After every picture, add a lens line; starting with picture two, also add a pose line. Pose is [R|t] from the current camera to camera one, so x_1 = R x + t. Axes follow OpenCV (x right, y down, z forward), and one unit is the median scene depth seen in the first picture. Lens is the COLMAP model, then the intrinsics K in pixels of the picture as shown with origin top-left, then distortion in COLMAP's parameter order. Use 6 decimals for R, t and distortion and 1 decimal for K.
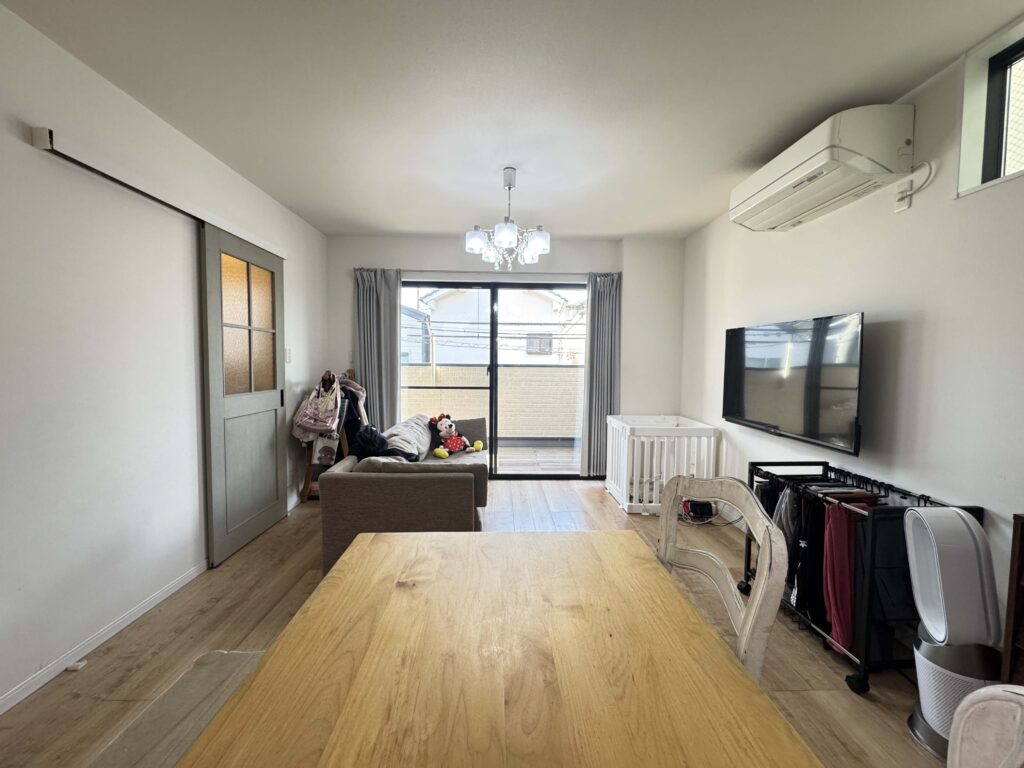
lens RADIAL K [[409.7, 0, 511.4], [0, 409.7, 383.5], [0, 0, 1]] dist [-0.002992, 0.000328]
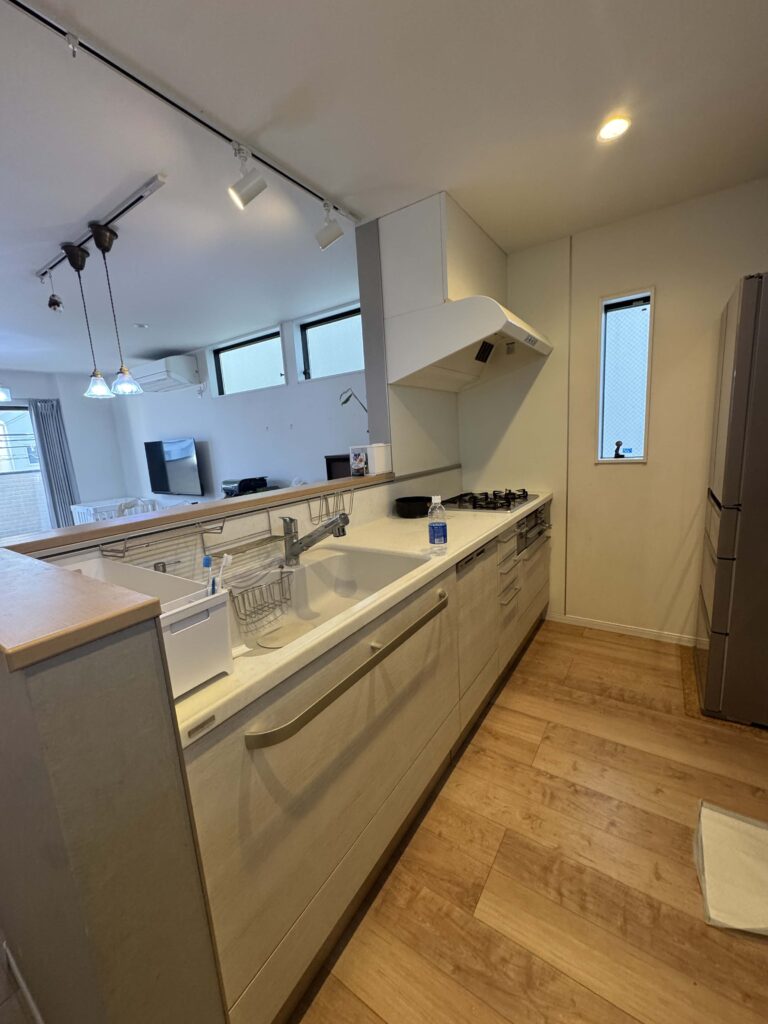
lens RADIAL K [[409.7, 0, 383.0], [0, 409.7, 511.1], [0, 0, 1]] dist [-0.002992, 0.000328]
pose [[0.580559, -0.187086, 0.792433, -0.298526], [0.111889, 0.982342, 0.149949, 0.009786], [-0.806494, 0.001611, 0.591241, -0.791259]]
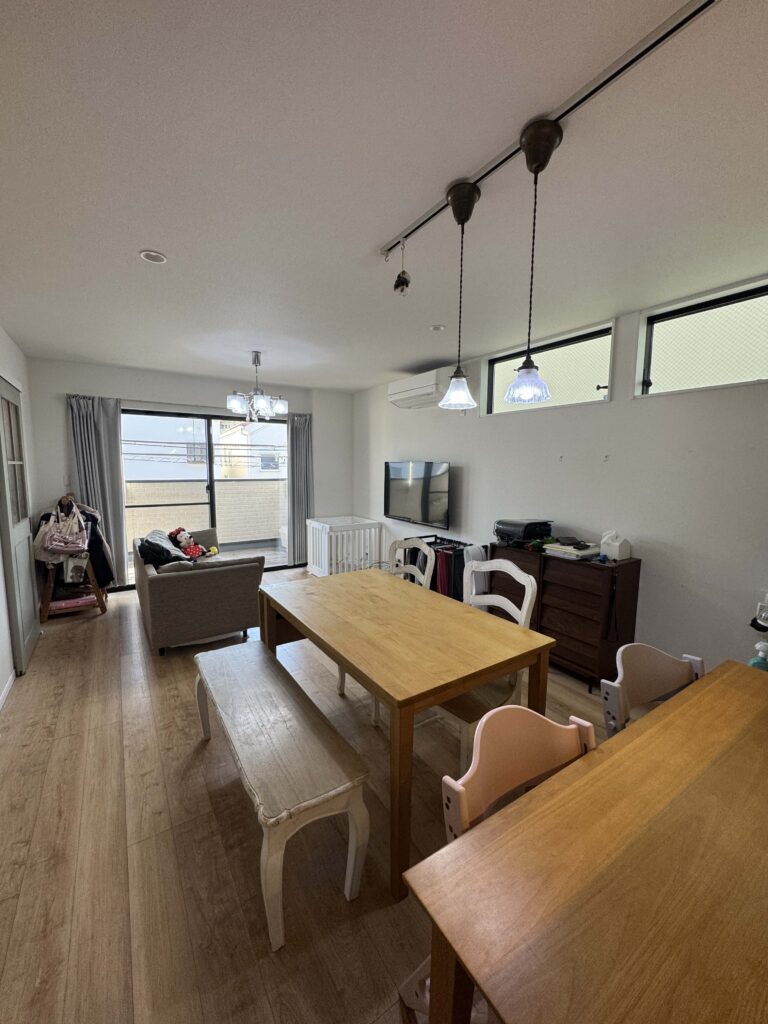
lens RADIAL K [[409.7, 0, 383.8], [0, 409.7, 514.2], [0, 0, 1]] dist [-0.002992, 0.000328]
pose [[0.850557, -0.066046, 0.521718, -0.314614], [0.029011, 0.996464, 0.078848, -0.047334], [-0.525081, -0.051929, 0.849466, -0.363526]]
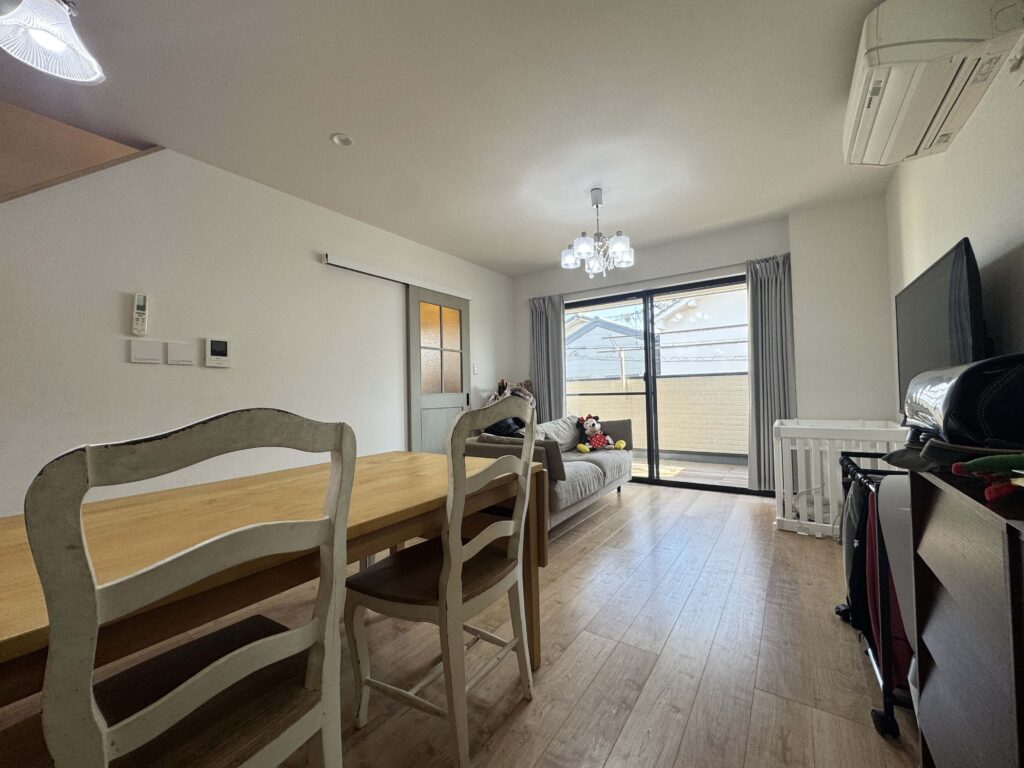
lens RADIAL K [[409.7, 0, 511.4], [0, 409.7, 384.3], [0, 0, 1]] dist [-0.002992, 0.000328]
pose [[0.805024, -0.042160, -0.591742, 0.357675], [0.000980, 0.997565, -0.069741, 0.076673], [0.593241, 0.055563, 0.803105, -0.023834]]
